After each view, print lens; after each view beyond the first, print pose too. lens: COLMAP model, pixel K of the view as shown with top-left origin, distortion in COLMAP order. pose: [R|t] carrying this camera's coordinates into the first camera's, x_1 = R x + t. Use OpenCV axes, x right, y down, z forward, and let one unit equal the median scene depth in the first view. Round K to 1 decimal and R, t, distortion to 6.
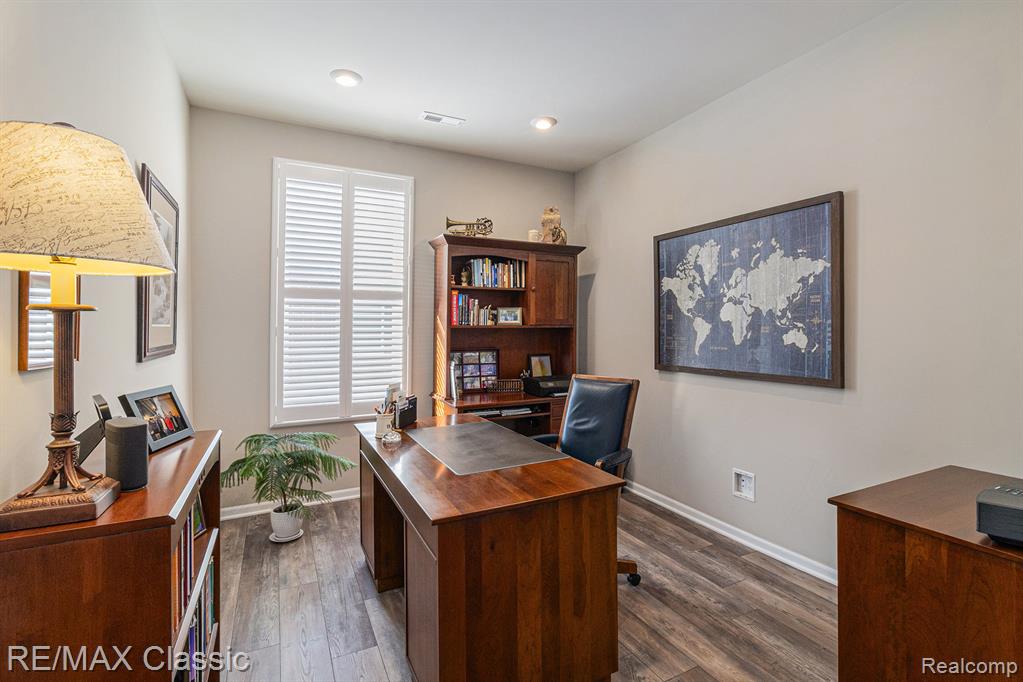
lens RADIAL K [[476.8, 0, 512.2], [0, 476.8, 331.8], [0, 0, 1]] dist [0.001418, 0.000084]
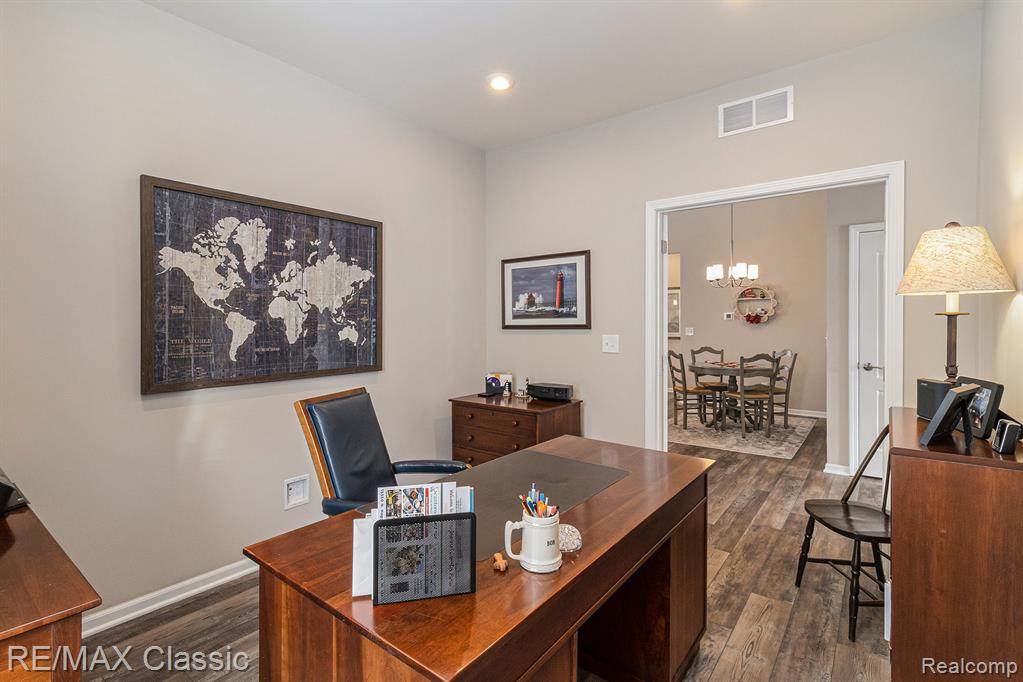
lens RADIAL K [[476.8, 0, 511.4], [0, 476.8, 332.7], [0, 0, 1]] dist [0.001418, 0.000084]
pose [[-0.434333, -0.013573, 0.900650, -0.561785], [0.012123, 0.999708, 0.020912, -0.008616], [-0.900671, 0.020001, -0.434041, 1.050263]]
